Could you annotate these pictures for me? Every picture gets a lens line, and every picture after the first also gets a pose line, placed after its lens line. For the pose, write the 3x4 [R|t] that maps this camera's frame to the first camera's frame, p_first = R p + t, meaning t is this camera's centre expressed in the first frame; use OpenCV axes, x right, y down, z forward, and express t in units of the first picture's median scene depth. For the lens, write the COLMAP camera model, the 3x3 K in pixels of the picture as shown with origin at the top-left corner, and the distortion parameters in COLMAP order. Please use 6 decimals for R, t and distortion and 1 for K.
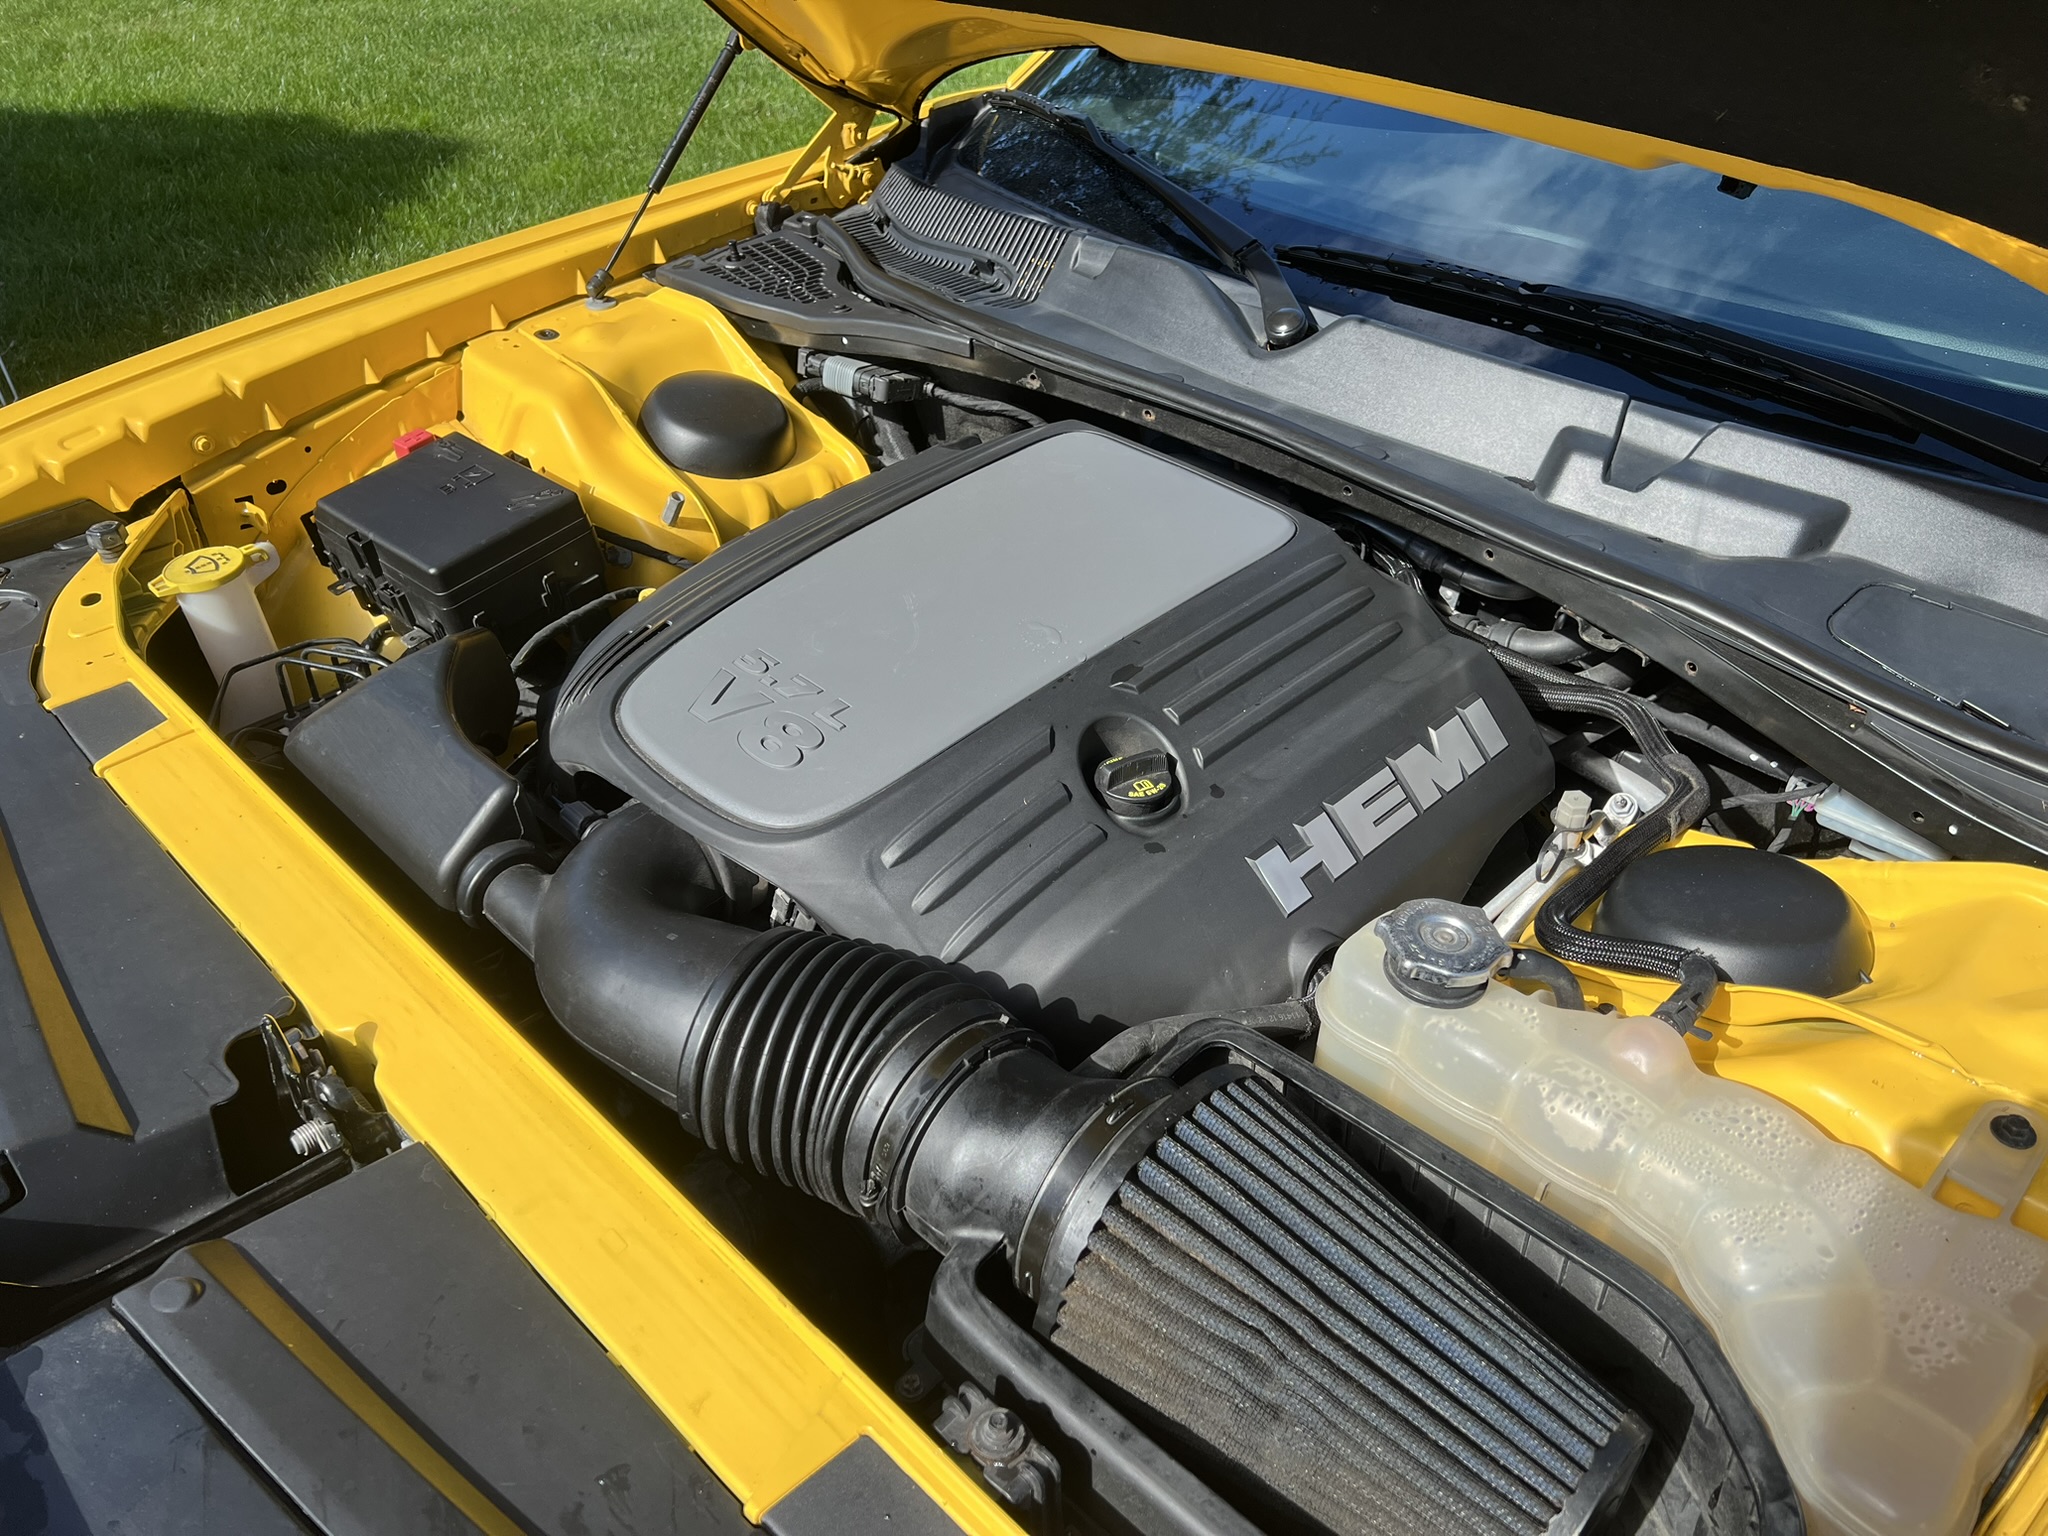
lens RADIAL K [[1710.7, 0, 1024.0], [0, 1710.7, 768.0], [0, 0, 1]] dist [-0.002020, -0.003727]
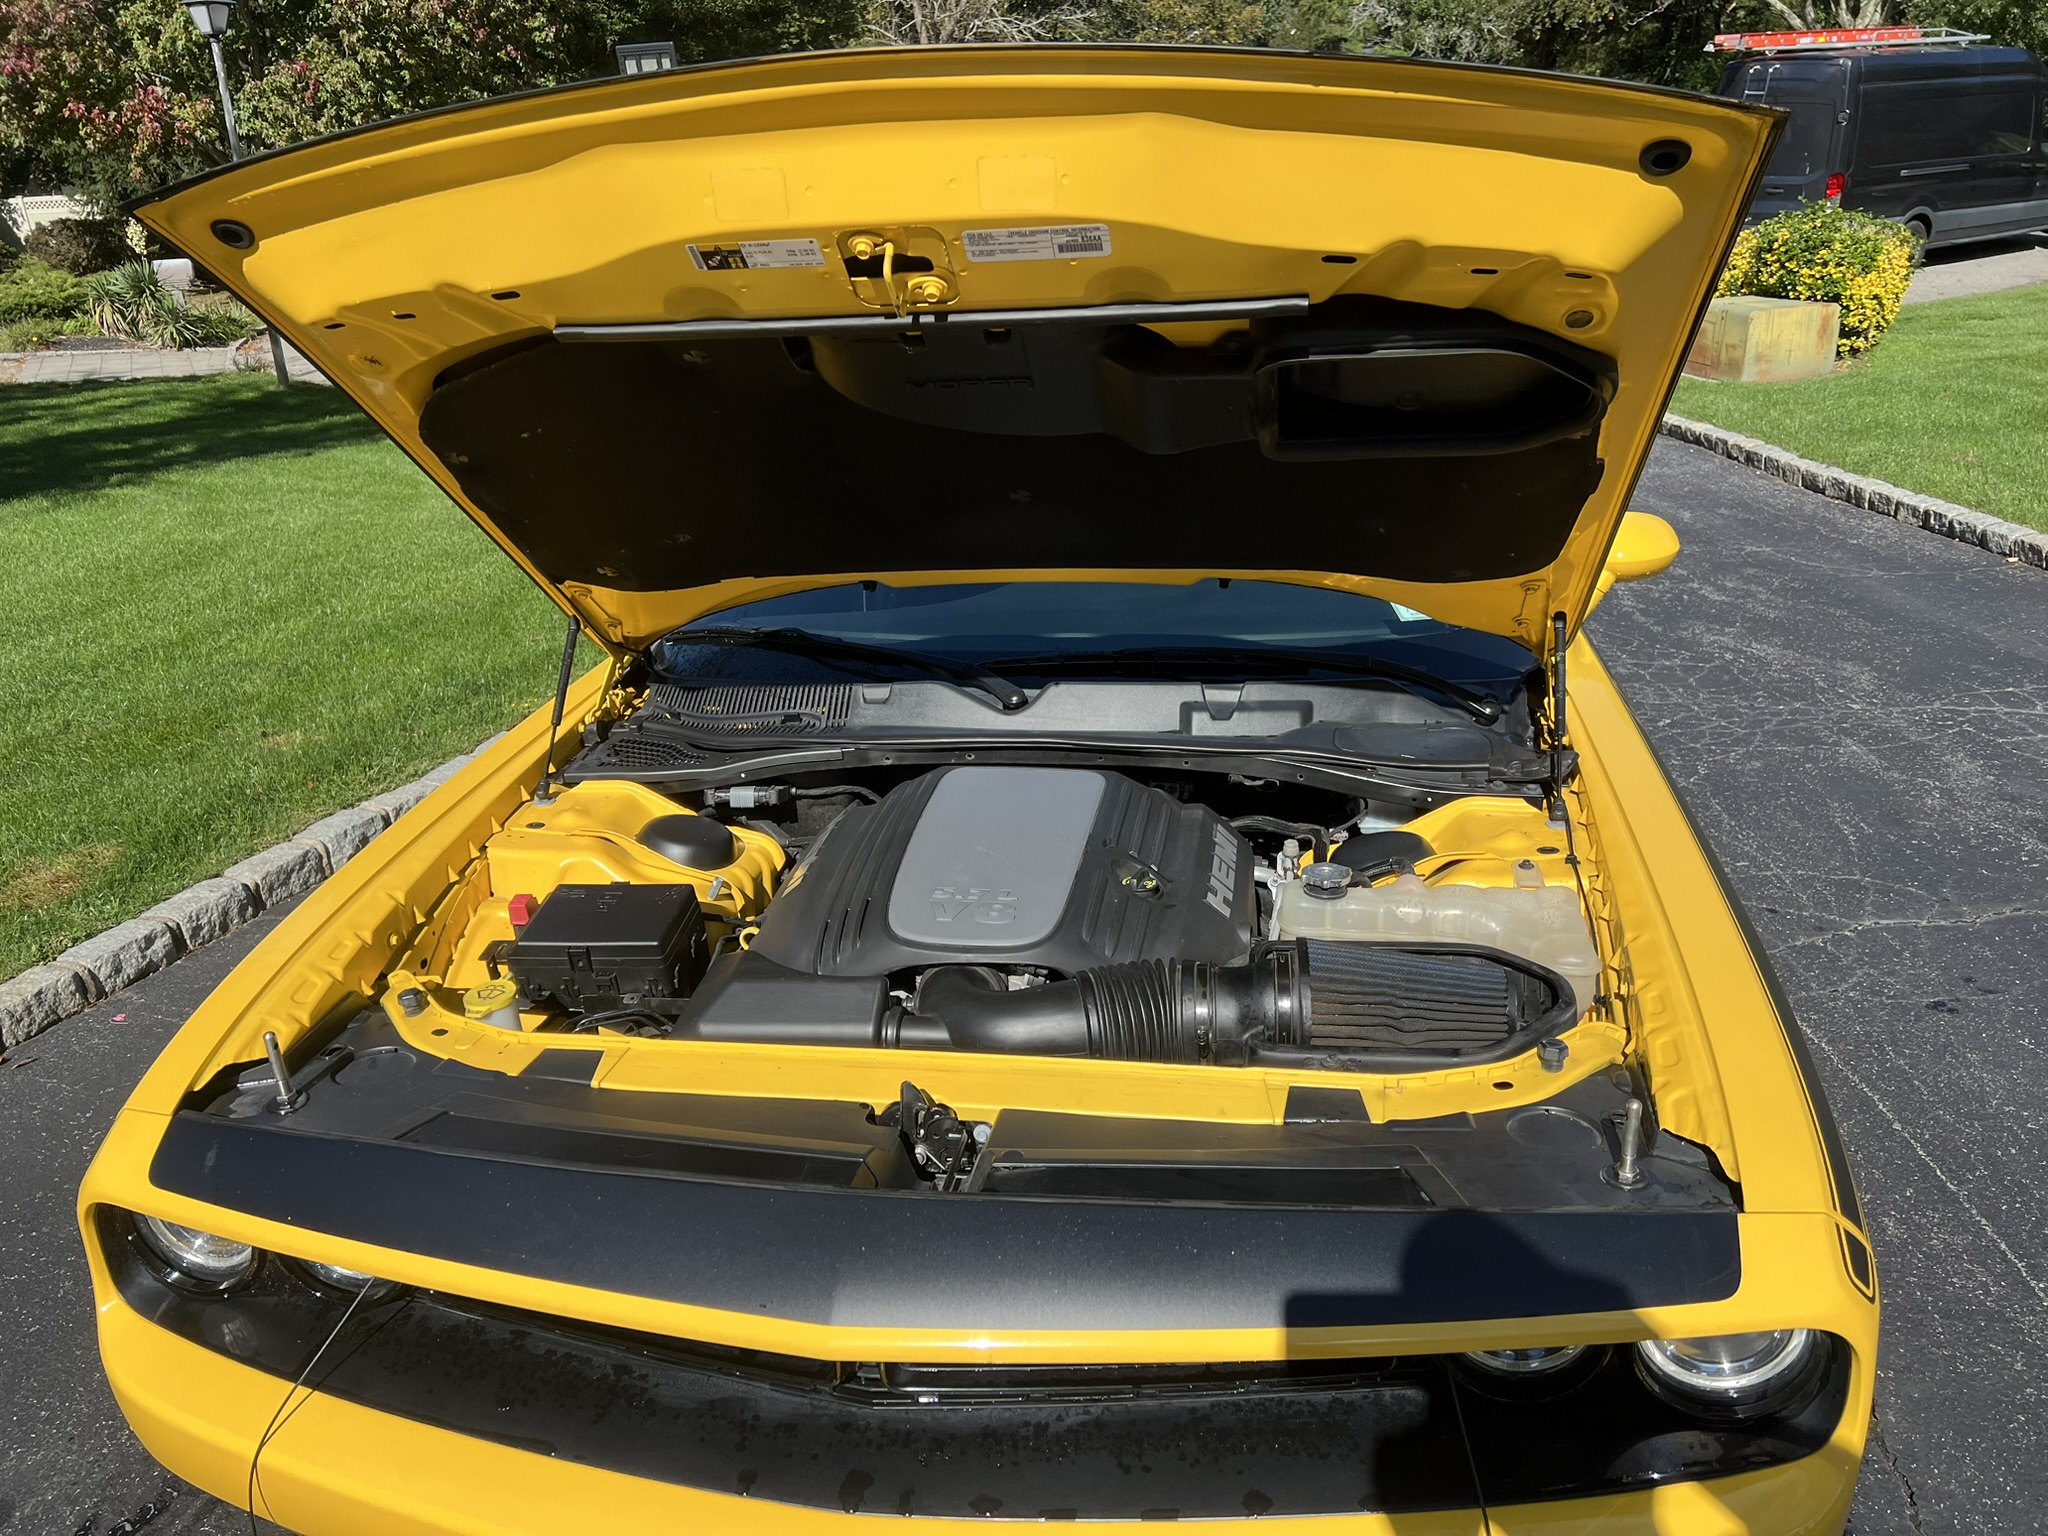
lens RADIAL K [[1710.7, 0, 1024.0], [0, 1710.7, 768.0], [0, 0, 1]] dist [-0.002020, -0.003727]
pose [[0.799668, -0.231125, 0.554177, -0.856029], [0.375122, 0.912969, -0.160532, 0.115450], [-0.468844, 0.336257, 0.816772, -0.499996]]
